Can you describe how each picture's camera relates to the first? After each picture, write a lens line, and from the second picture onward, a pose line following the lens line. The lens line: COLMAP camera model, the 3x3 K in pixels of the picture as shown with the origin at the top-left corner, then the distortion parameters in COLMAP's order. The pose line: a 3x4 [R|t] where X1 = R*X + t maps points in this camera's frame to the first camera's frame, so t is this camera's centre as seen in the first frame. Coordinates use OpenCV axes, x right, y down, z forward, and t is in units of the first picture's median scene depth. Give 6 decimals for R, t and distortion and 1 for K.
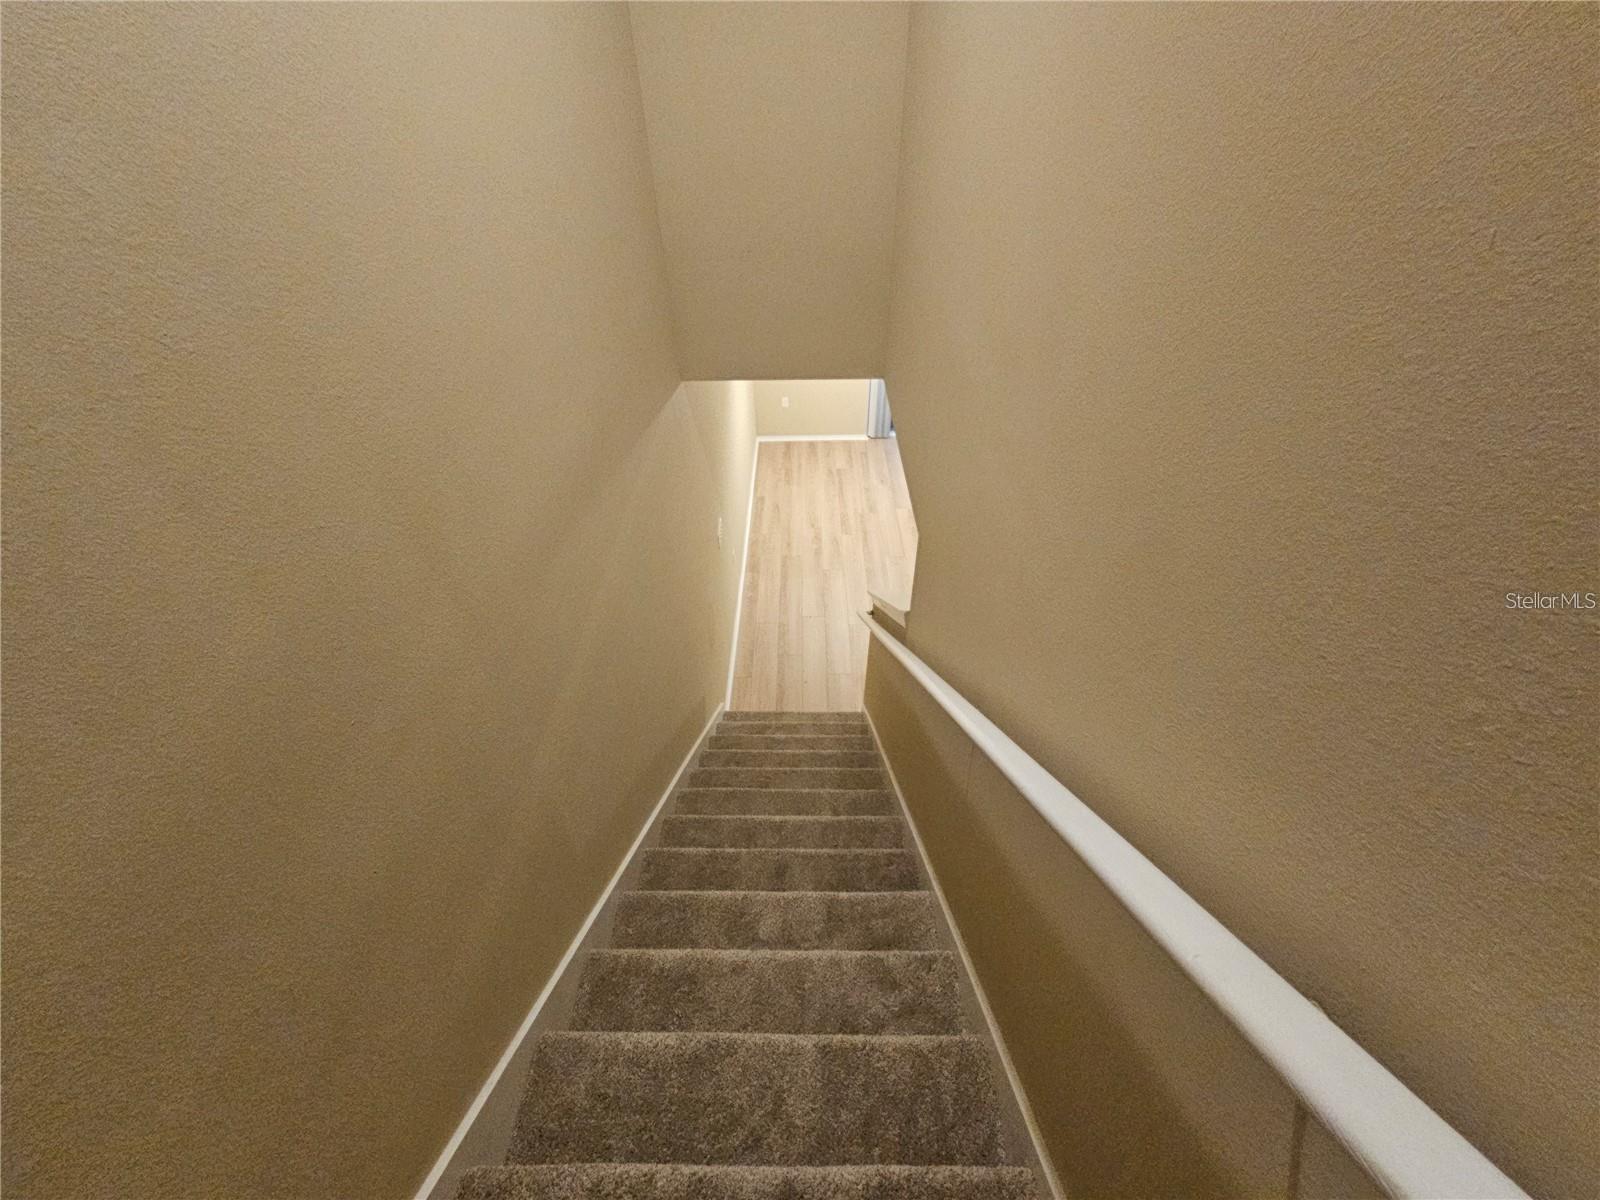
lens RADIAL K [[651.6, 0, 797.2], [0, 651.6, 602.5], [0, 0, 1]] dist [0.001090, 0.001712]
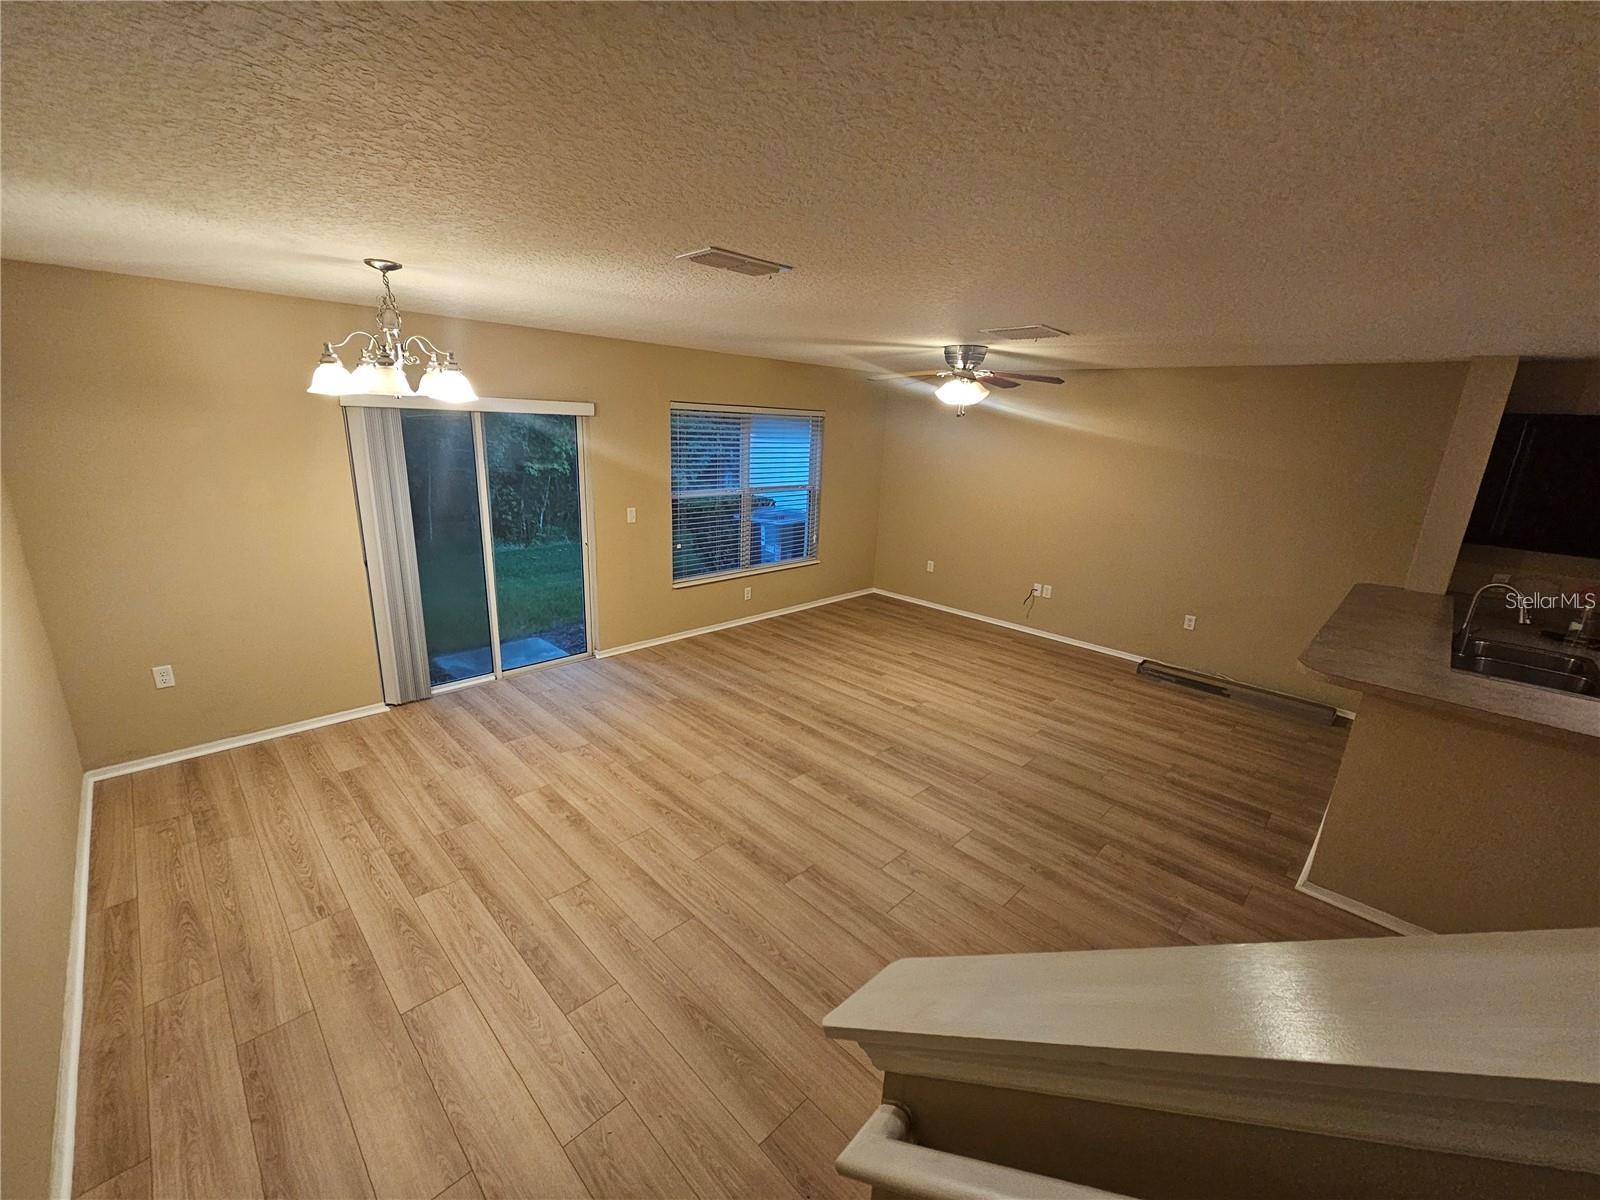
lens RADIAL K [[651.6, 0, 793.5], [0, 651.6, 603.3], [0, 0, 1]] dist [0.001090, 0.001712]
pose [[0.704431, -0.149860, 0.693772, -0.018953], [0.431032, 0.866899, -0.250397, -0.054889], [-0.563905, 0.475425, 0.675264, 0.462997]]
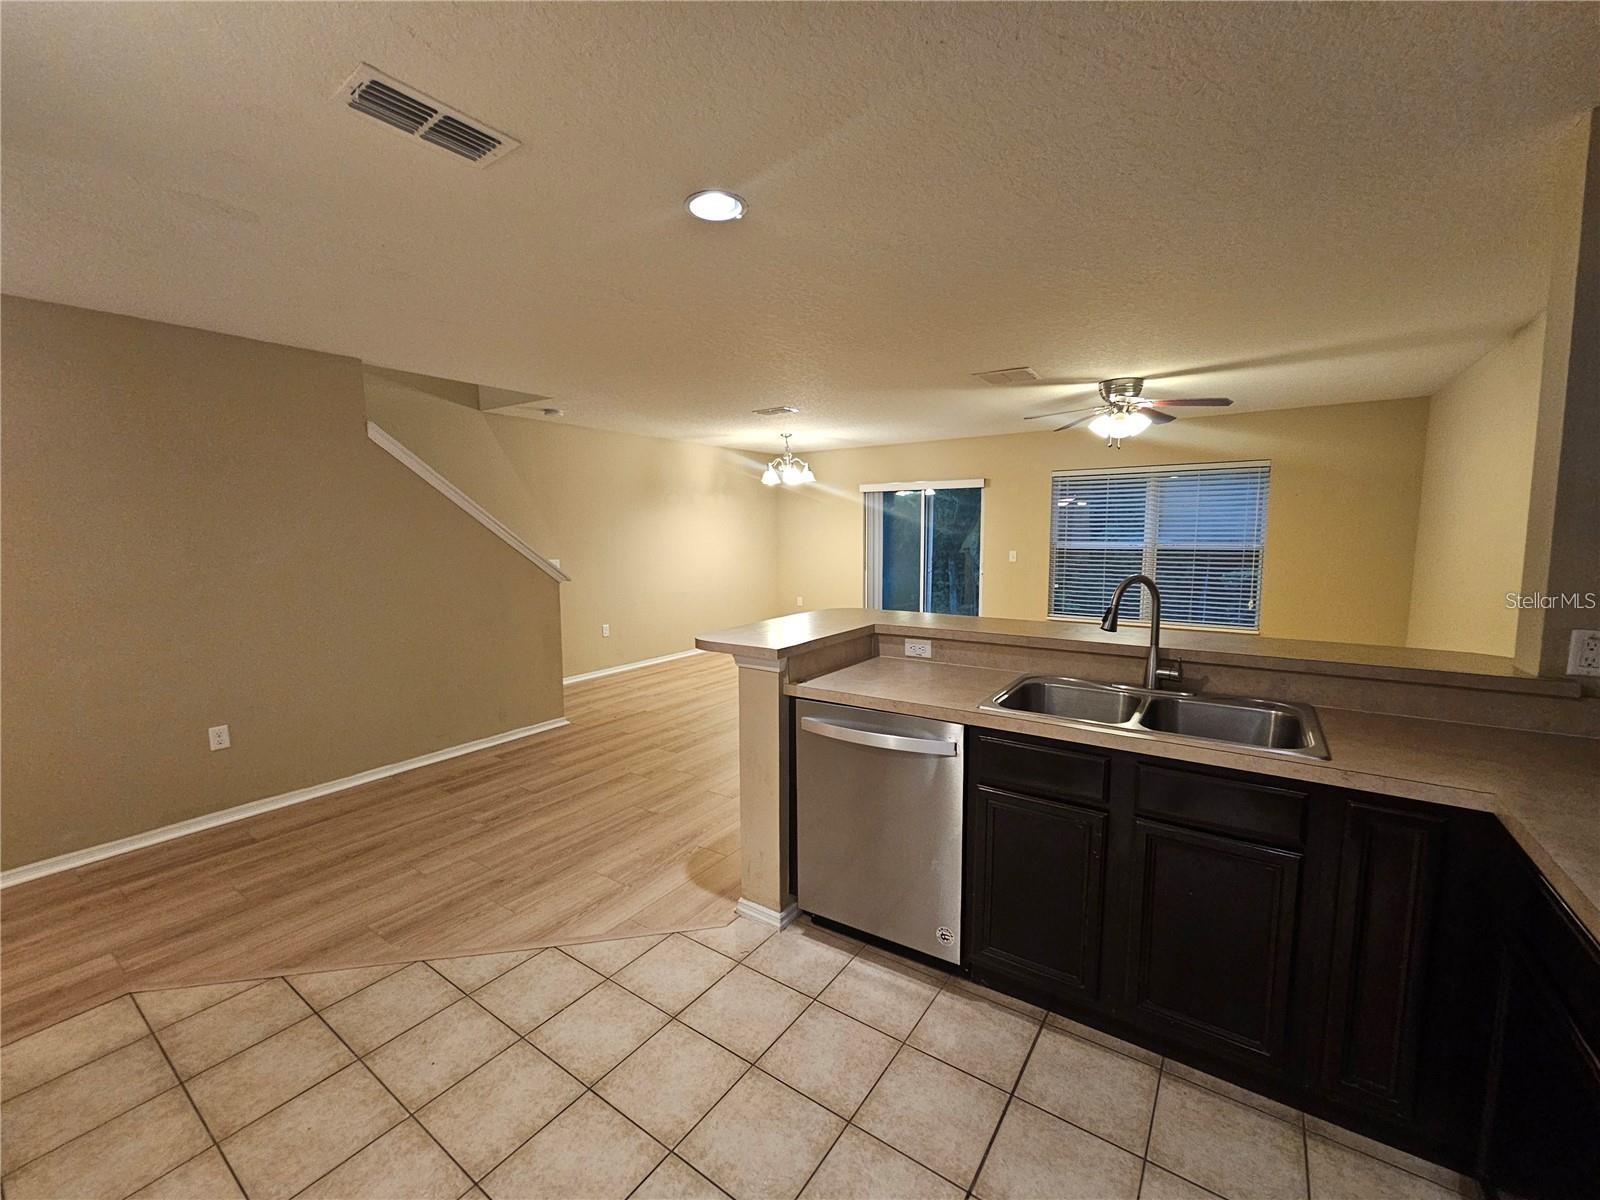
lens RADIAL K [[651.6, 0, 797.7], [0, 651.6, 603.1], [0, 0, 1]] dist [0.001090, 0.001712]
pose [[0.821656, 0.070825, -0.565566, 0.696172], [-0.377493, 0.811061, -0.446855, 0.235242], [0.427060, 0.580659, 0.693149, 0.214169]]
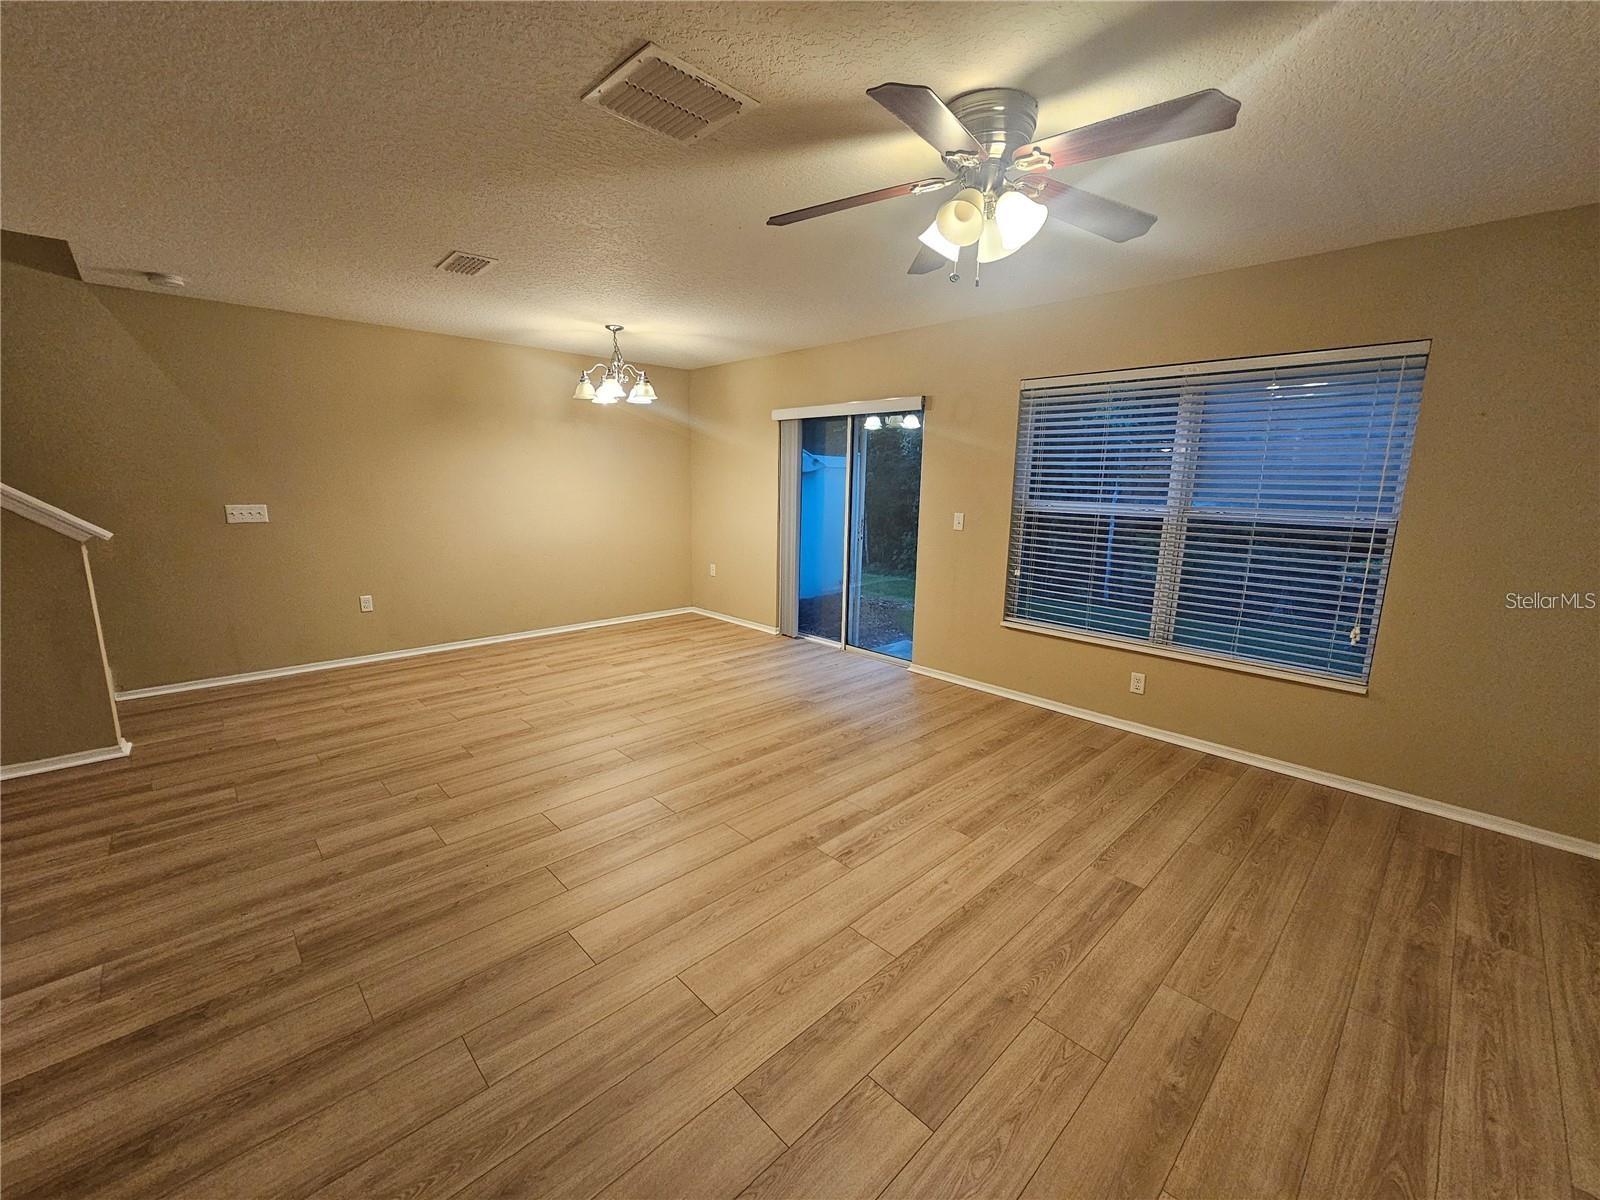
lens RADIAL K [[651.6, 0, 800.2], [0, 651.6, 603.7], [0, 0, 1]] dist [0.001090, 0.001712]
pose [[0.692264, 0.159017, -0.703906, 0.748139], [-0.493078, 0.816446, -0.300483, -0.074776], [0.526919, 0.555095, 0.643604, 0.575998]]
